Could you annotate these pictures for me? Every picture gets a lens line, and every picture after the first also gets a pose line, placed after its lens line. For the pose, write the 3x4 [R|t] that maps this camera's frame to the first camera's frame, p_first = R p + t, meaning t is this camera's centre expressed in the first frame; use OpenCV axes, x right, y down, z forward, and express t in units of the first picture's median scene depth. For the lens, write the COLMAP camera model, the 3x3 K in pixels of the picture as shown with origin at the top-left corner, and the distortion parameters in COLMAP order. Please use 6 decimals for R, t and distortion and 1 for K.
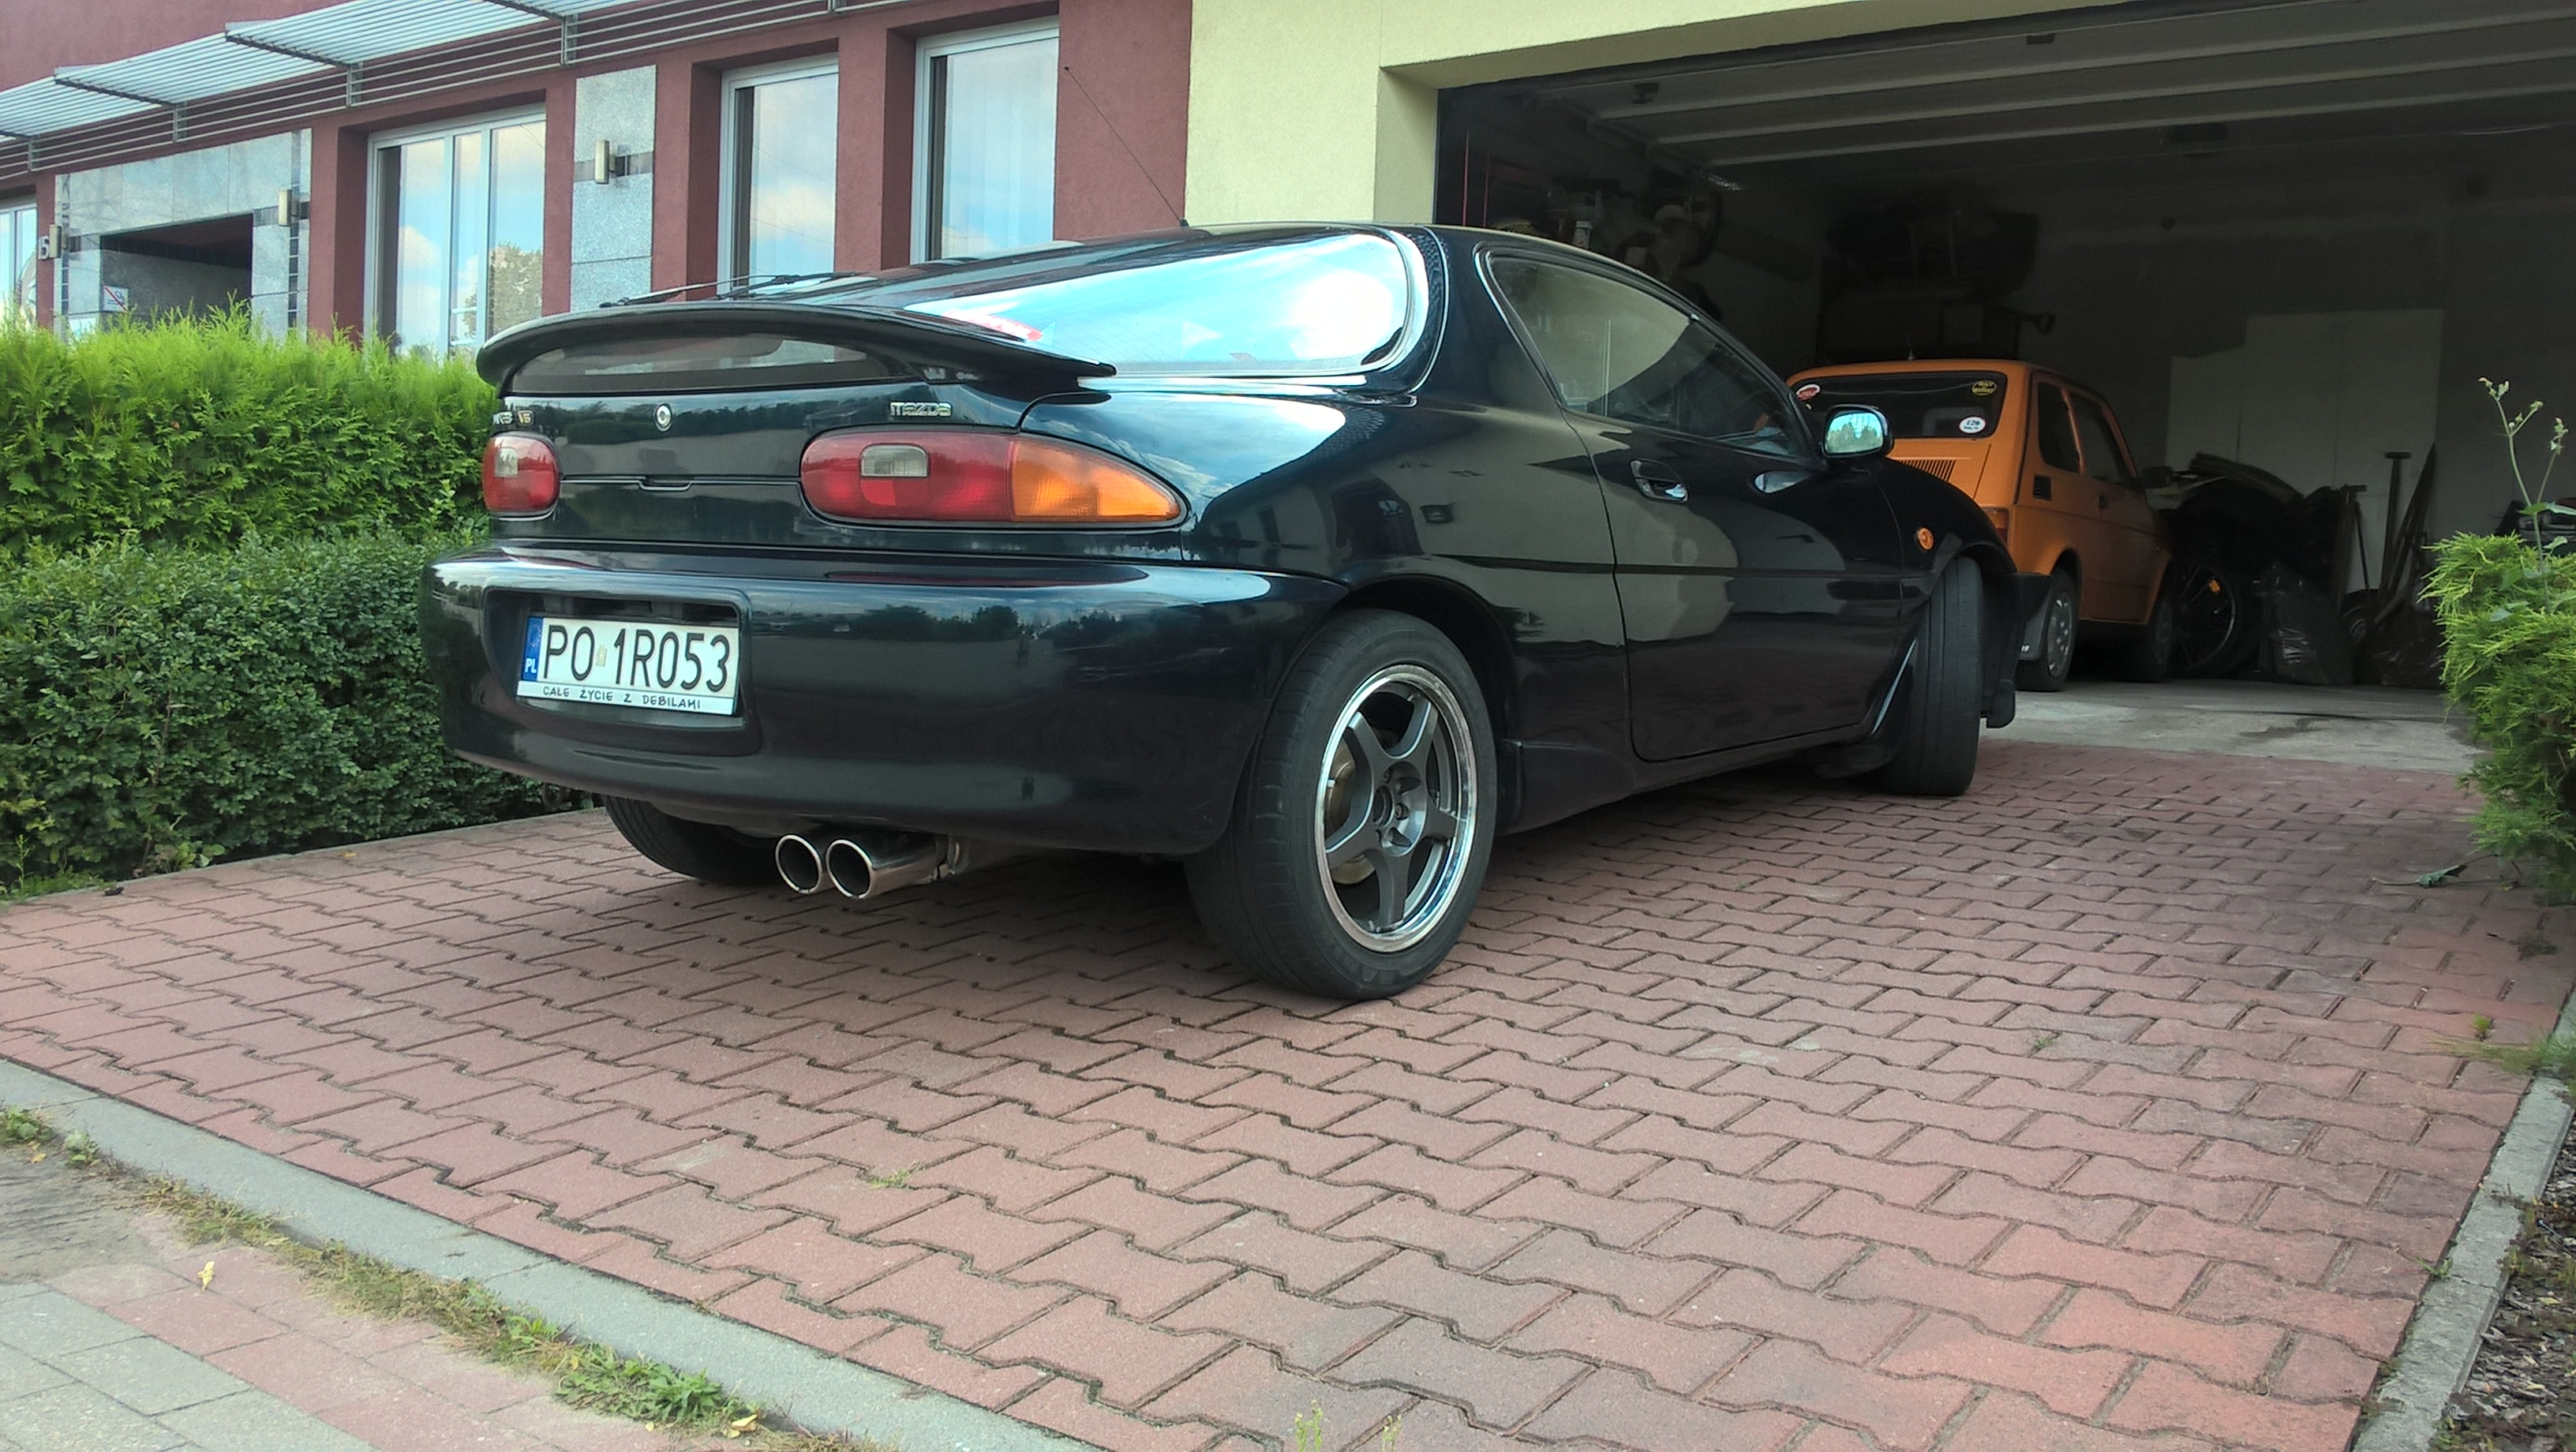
lens RADIAL K [[2202.9, 0, 1287.8], [0, 2202.9, 704.9], [0, 0, 1]] dist [-0.105664, 0.088074]
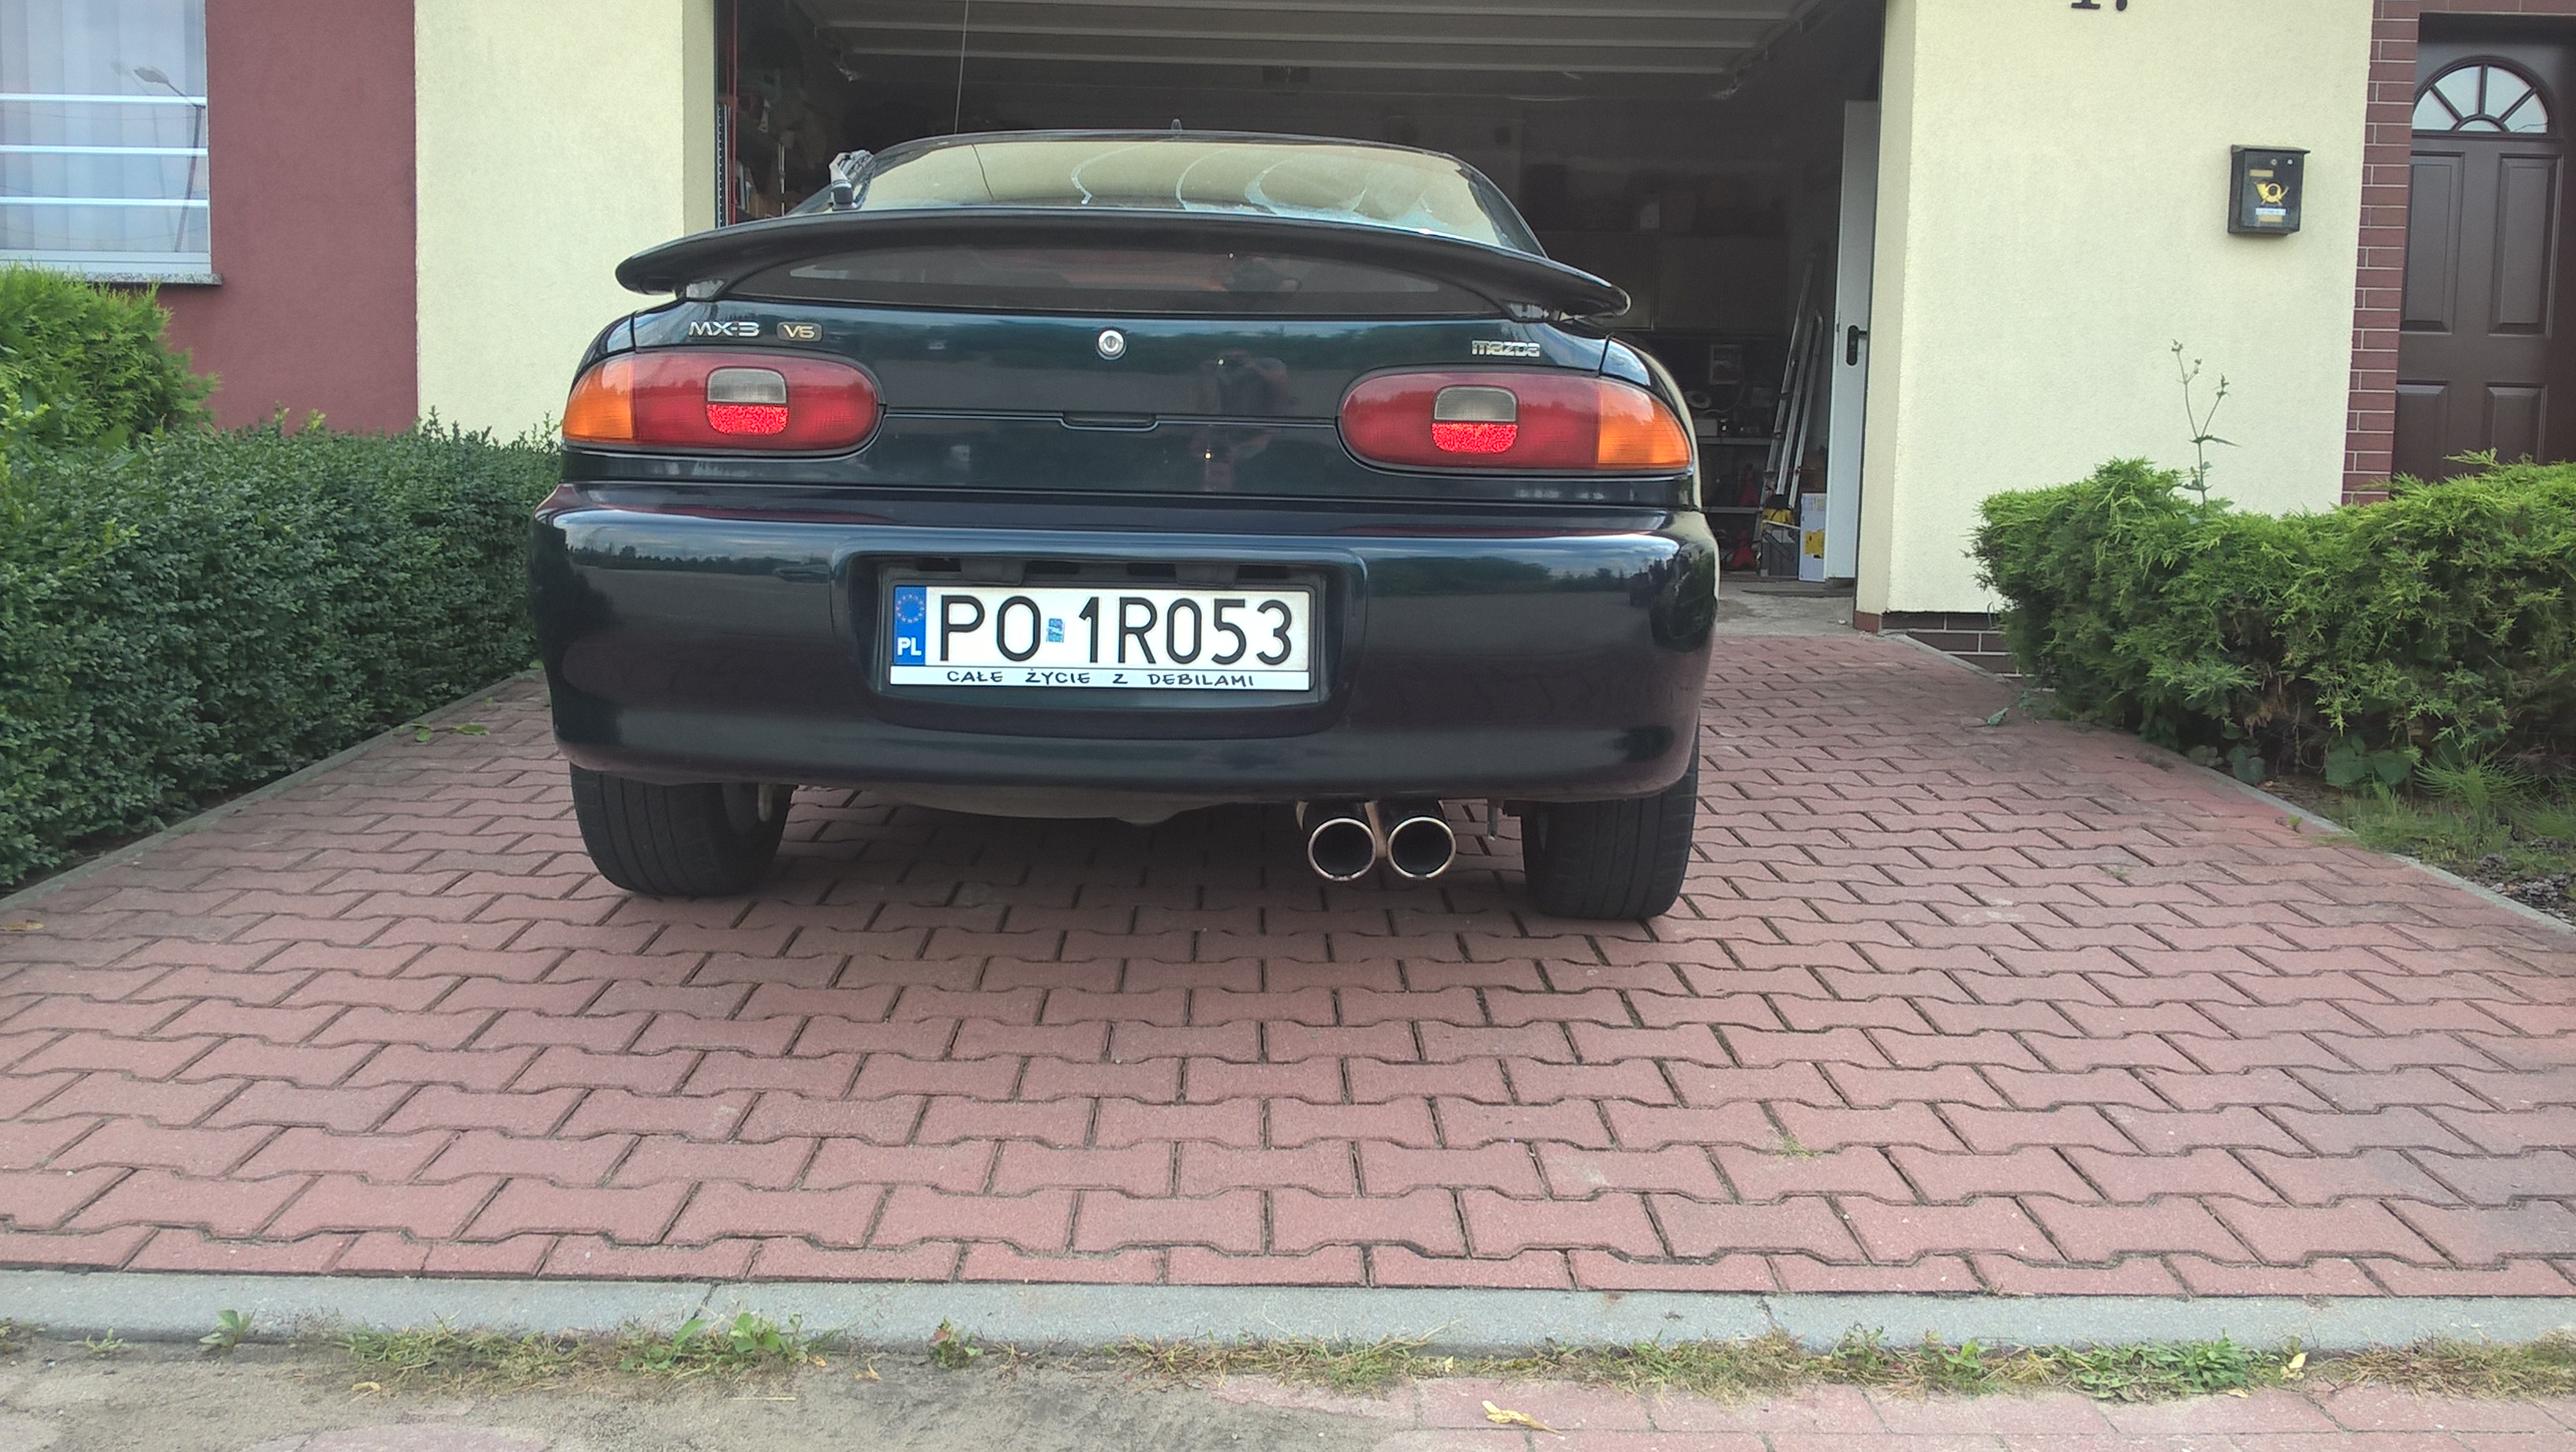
lens RADIAL K [[2078.7, 0, 1288.0], [0, 2078.7, 726.0], [0, 0, 1]] dist [0.082981, -0.221160]
pose [[0.795784, -0.067172, 0.601844, -0.753464], [0.043411, 0.997600, 0.053943, -0.025924], [-0.604023, -0.016800, 0.796790, 0.323807]]
